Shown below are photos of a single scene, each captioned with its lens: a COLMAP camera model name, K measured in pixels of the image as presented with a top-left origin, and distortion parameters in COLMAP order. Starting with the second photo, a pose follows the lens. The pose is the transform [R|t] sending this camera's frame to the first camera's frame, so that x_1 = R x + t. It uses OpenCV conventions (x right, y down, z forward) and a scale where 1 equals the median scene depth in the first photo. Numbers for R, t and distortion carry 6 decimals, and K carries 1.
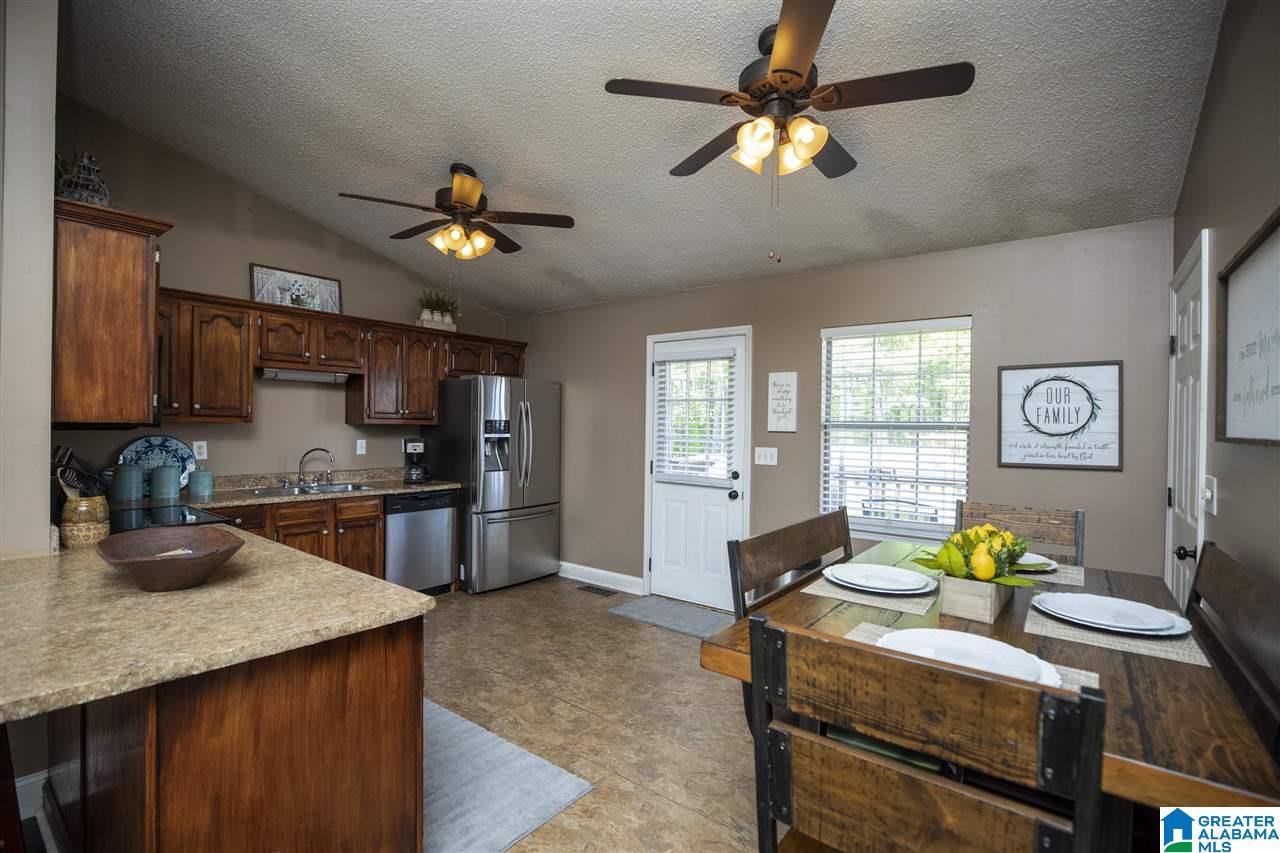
lens RADIAL K [[589.1, 0, 641.9], [0, 589.1, 427.4], [0, 0, 1]] dist [-0.023789, 0.003223]
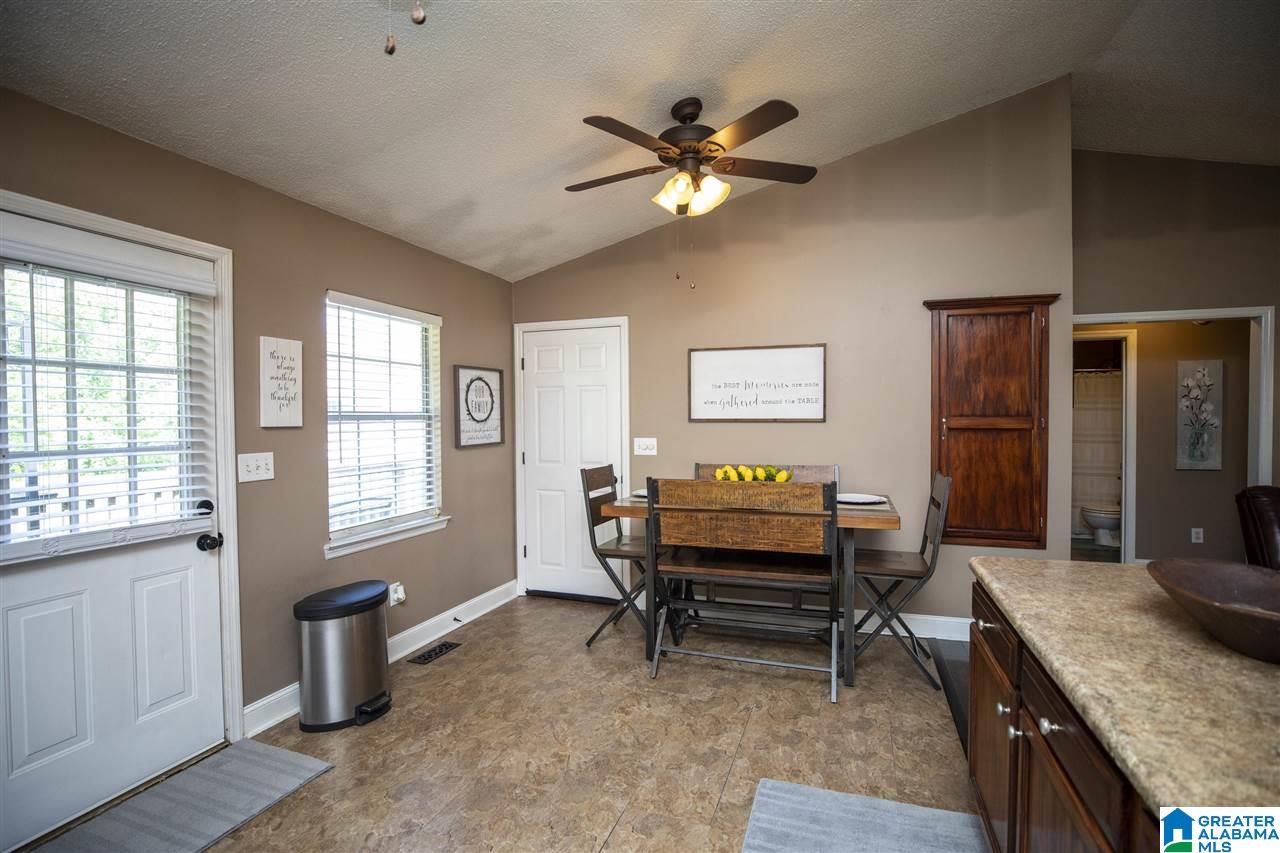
lens RADIAL K [[589.1, 0, 644.6], [0, 589.1, 424.7], [0, 0, 1]] dist [-0.023789, 0.003223]
pose [[-0.305335, -0.029549, 0.951787, -0.670034], [-0.003441, 0.999546, 0.029927, -0.021106], [-0.952239, 0.005863, -0.305298, 1.036735]]
